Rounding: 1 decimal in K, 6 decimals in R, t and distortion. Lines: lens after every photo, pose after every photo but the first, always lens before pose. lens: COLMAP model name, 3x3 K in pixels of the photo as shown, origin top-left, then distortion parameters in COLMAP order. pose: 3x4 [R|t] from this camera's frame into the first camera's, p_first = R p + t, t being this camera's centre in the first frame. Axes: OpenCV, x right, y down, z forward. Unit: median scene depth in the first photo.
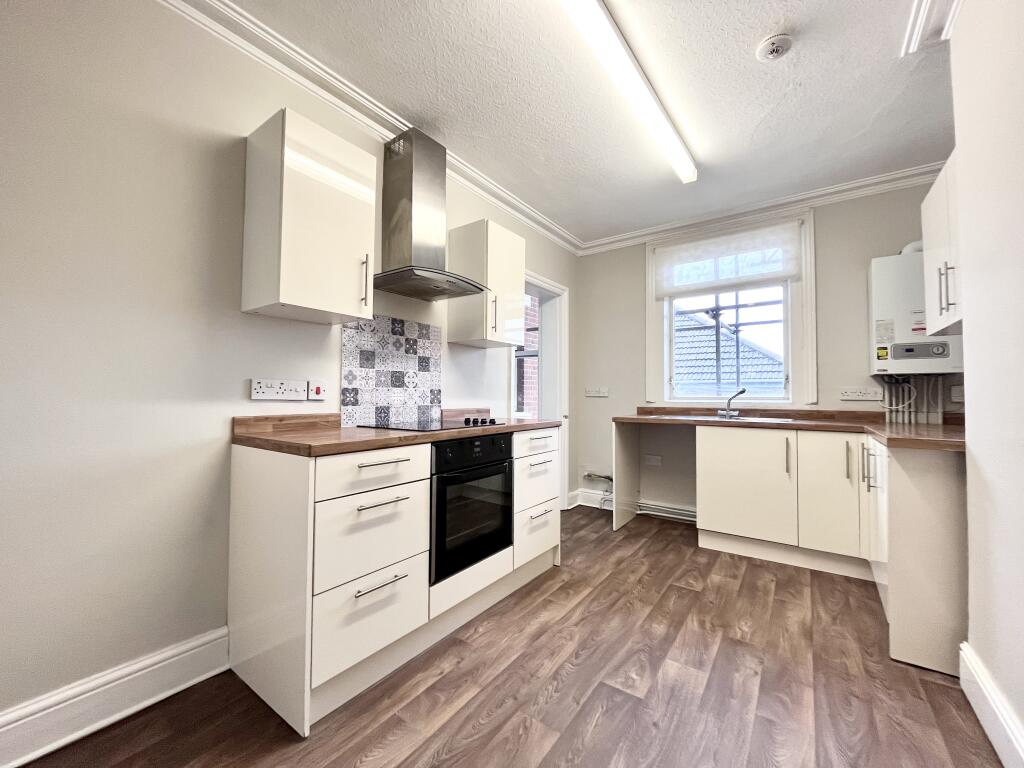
lens RADIAL K [[416.3, 0, 509.6], [0, 416.3, 381.2], [0, 0, 1]] dist [-0.001744, -0.000389]
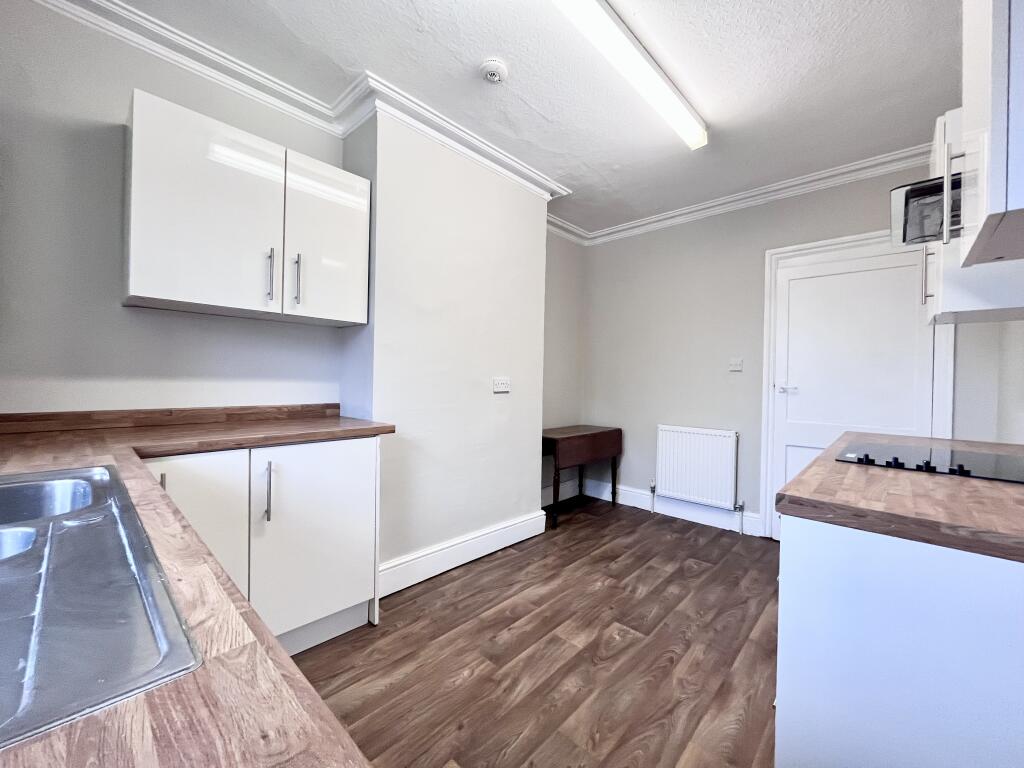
lens RADIAL K [[416.3, 0, 509.6], [0, 416.3, 381.2], [0, 0, 1]] dist [-0.001744, -0.000389]
pose [[-0.992097, -0.024736, 0.123008, 0.431944], [-0.028349, 0.999214, -0.027712, 0.035188], [-0.122226, -0.030980, -0.992019, 2.019123]]
